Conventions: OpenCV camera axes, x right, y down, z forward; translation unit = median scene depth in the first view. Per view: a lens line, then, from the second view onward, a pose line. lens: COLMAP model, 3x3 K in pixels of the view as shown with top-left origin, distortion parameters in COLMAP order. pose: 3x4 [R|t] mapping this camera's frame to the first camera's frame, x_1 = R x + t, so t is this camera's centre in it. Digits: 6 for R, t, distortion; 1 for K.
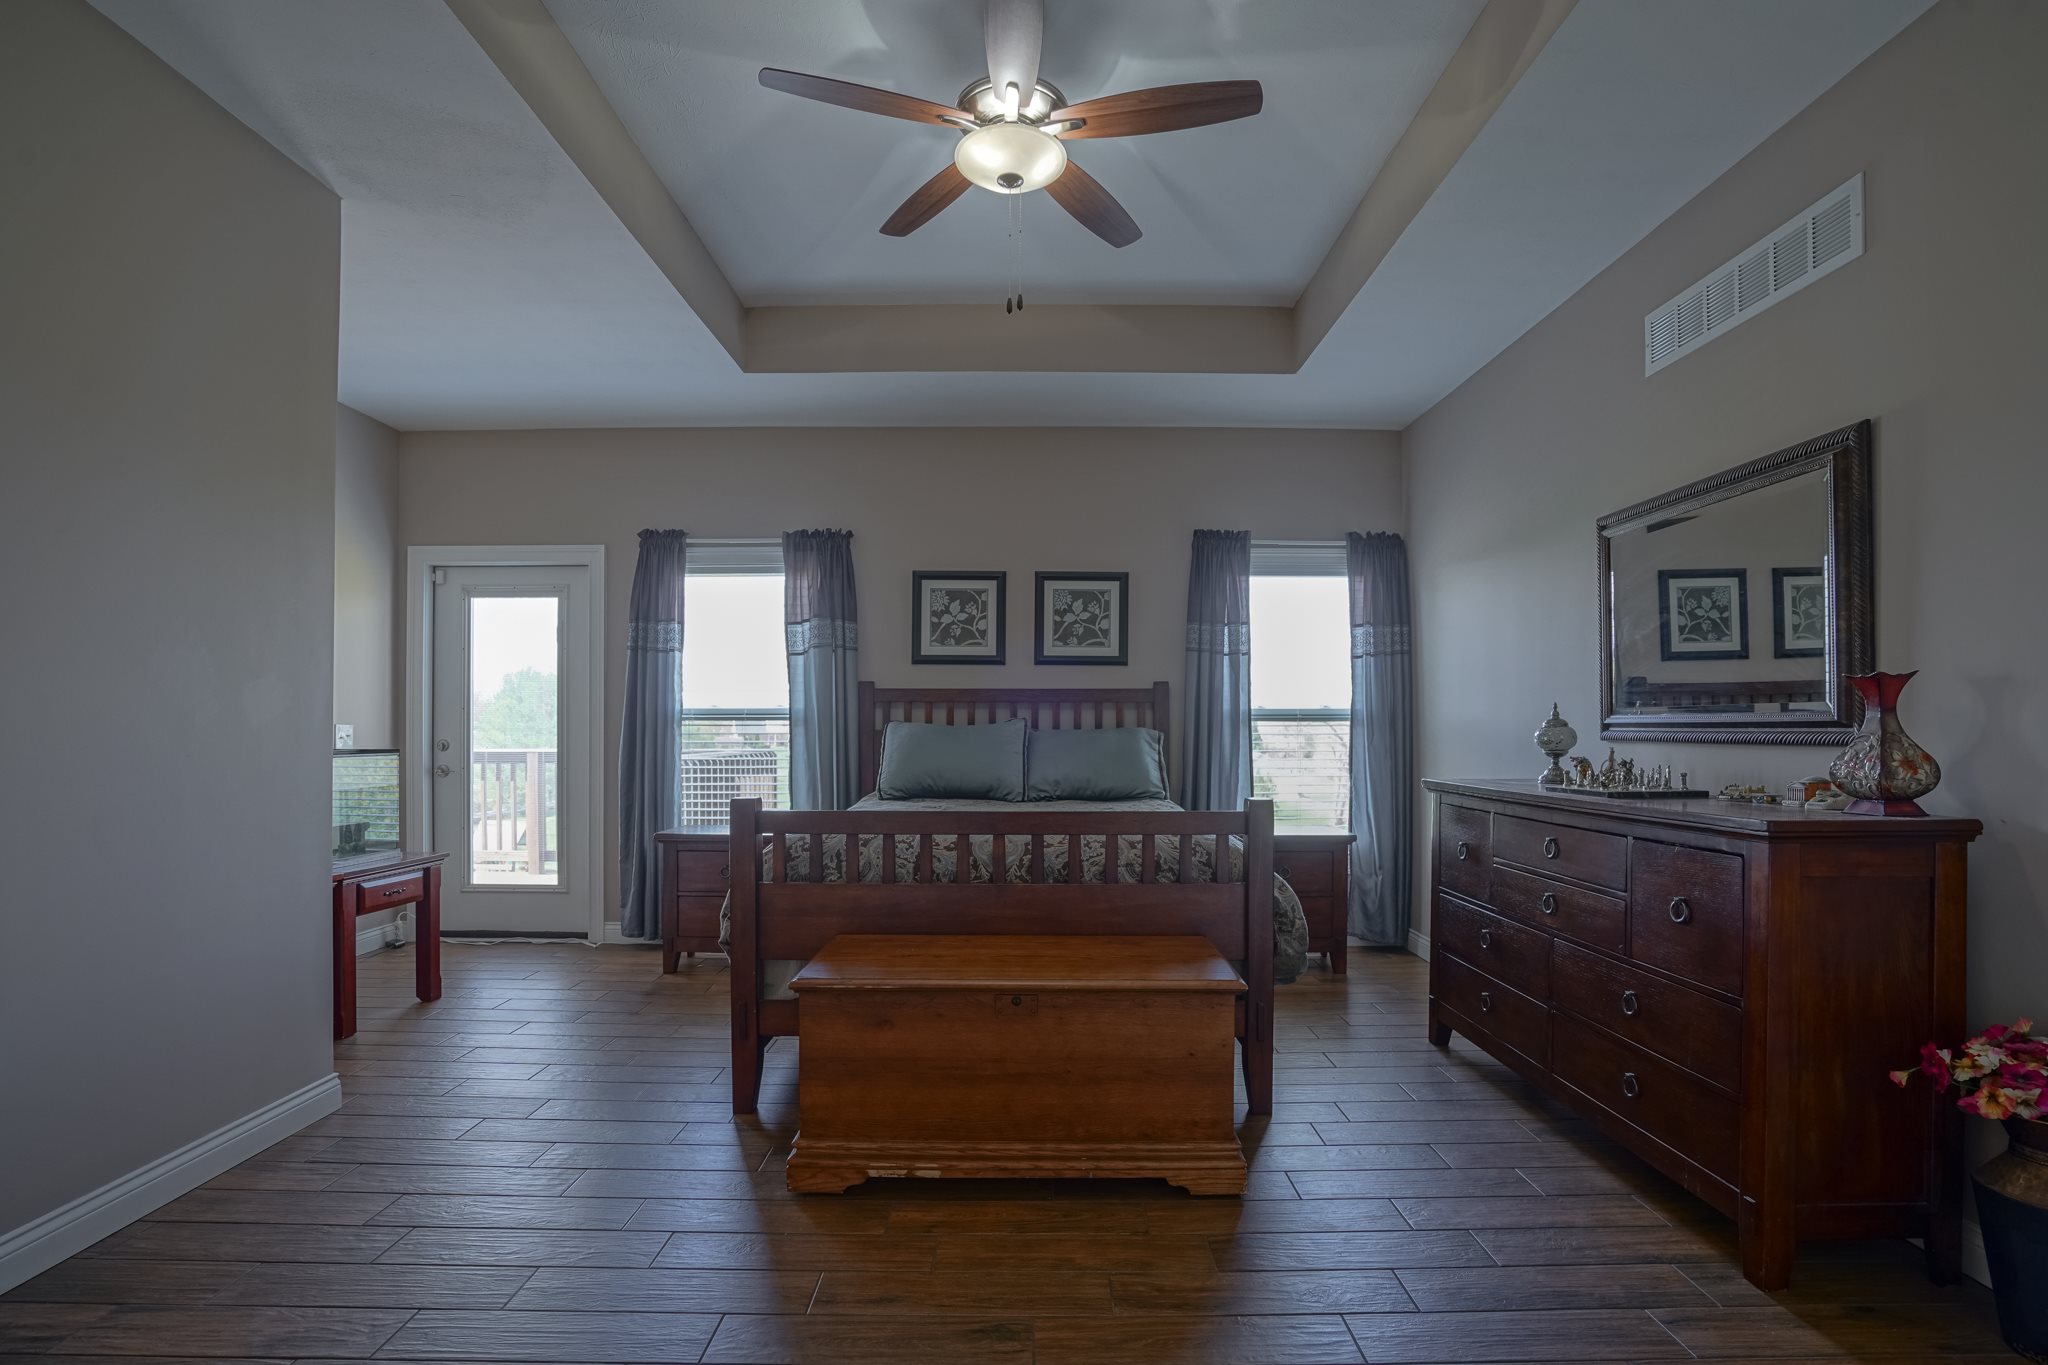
lens RADIAL K [[971.9, 0, 1018.7], [0, 971.9, 716.5], [0, 0, 1]] dist [-0.042001, 0.012104]
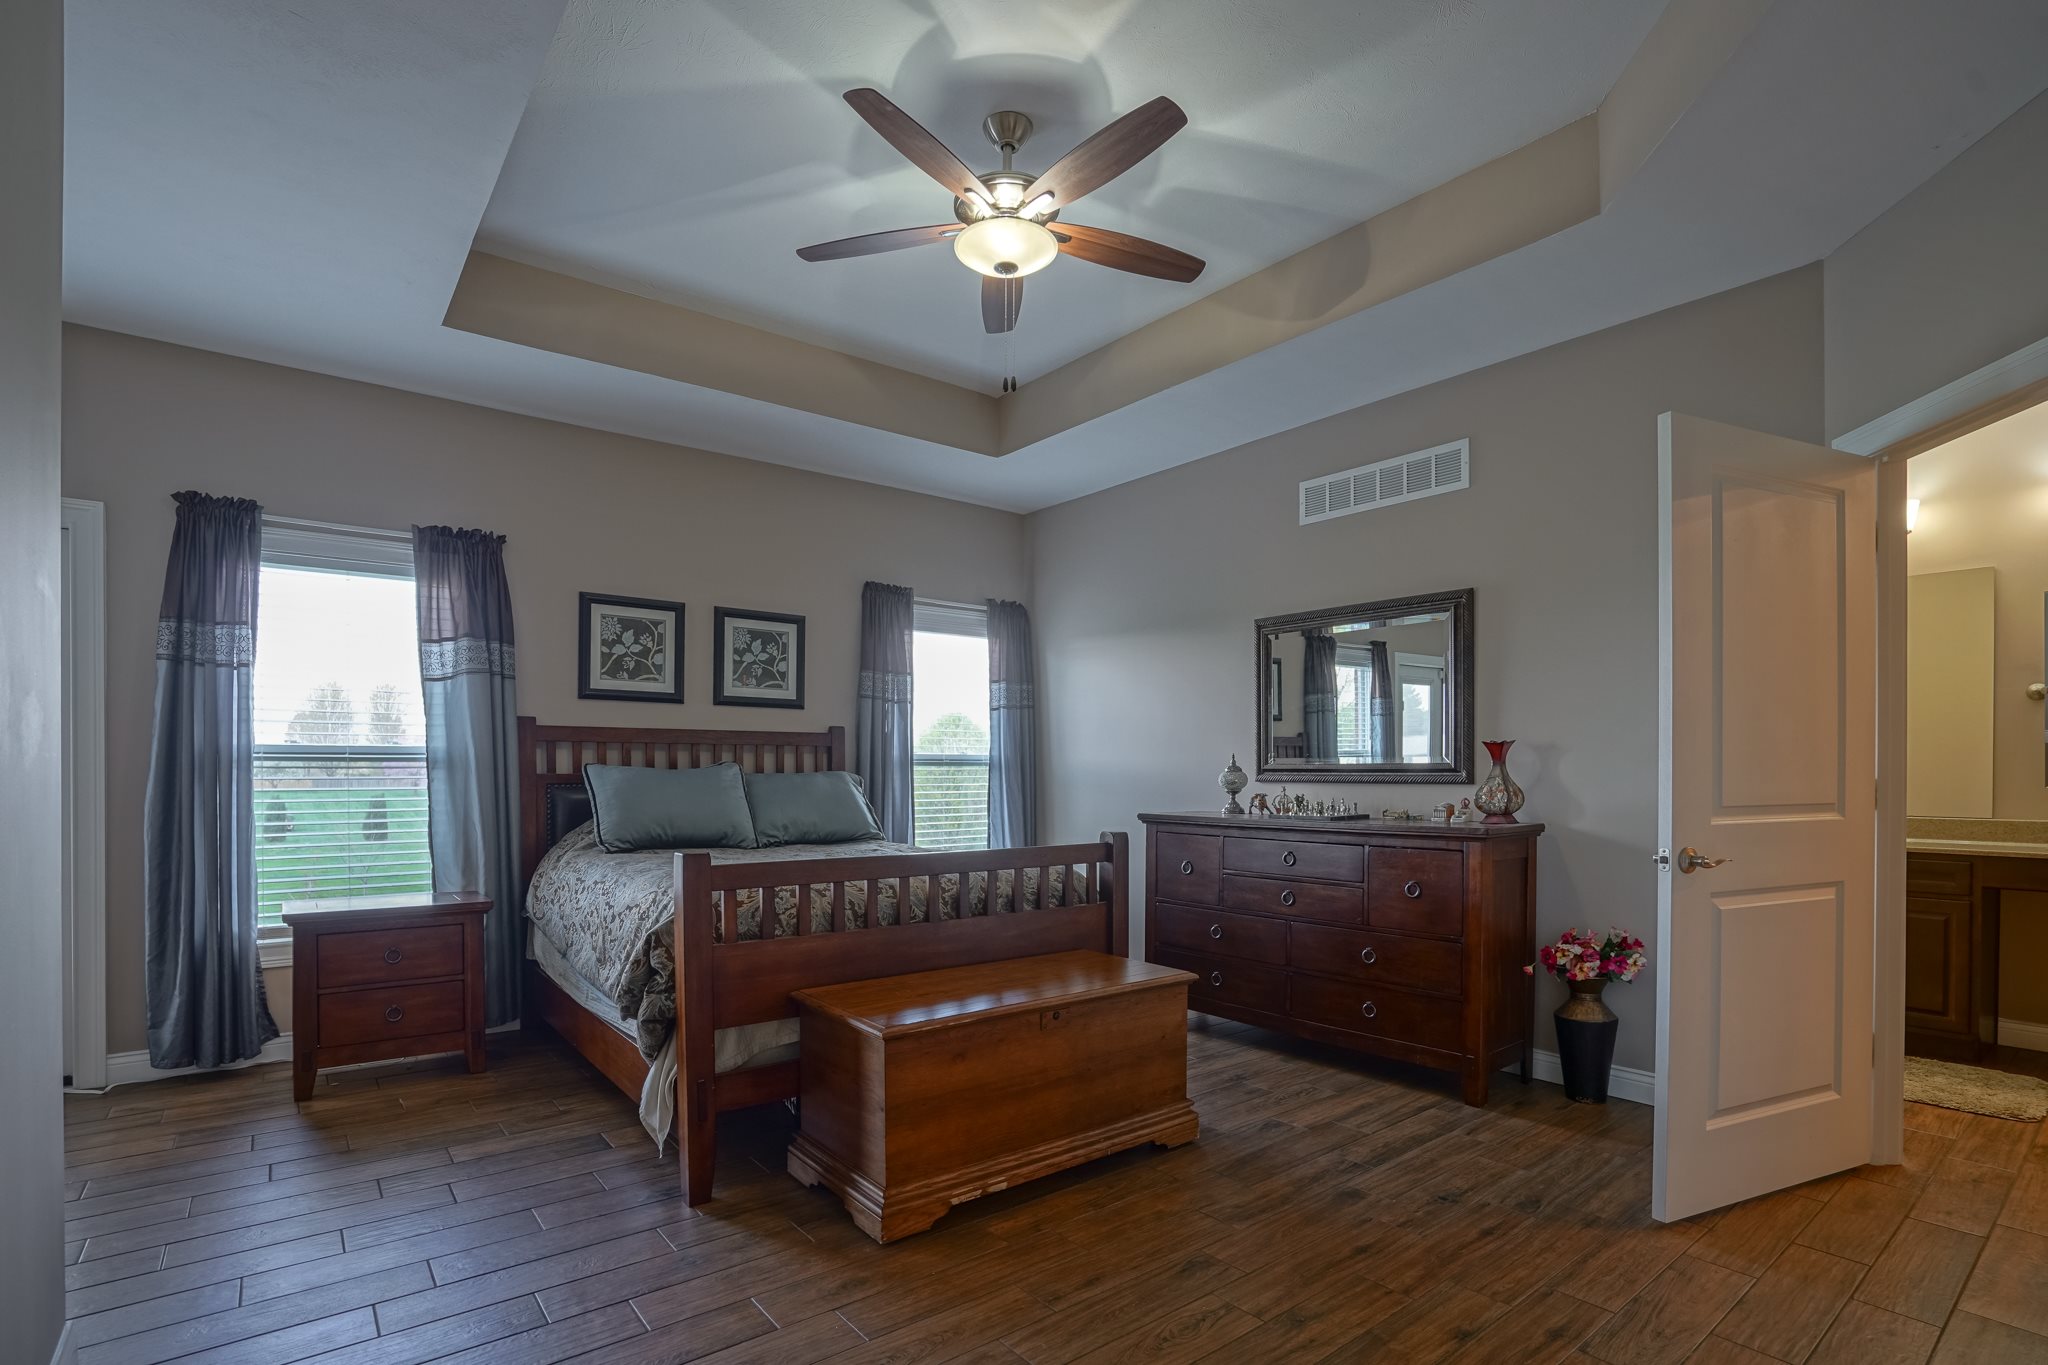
lens RADIAL K [[971.9, 0, 1061.6], [0, 971.9, 776.2], [0, 0, 1]] dist [-0.042001, 0.012104]
pose [[0.779289, -0.003772, 0.626654, -0.322549], [-0.008098, 0.999838, 0.016089, -0.001657], [-0.626613, -0.017613, 0.779132, 0.054981]]
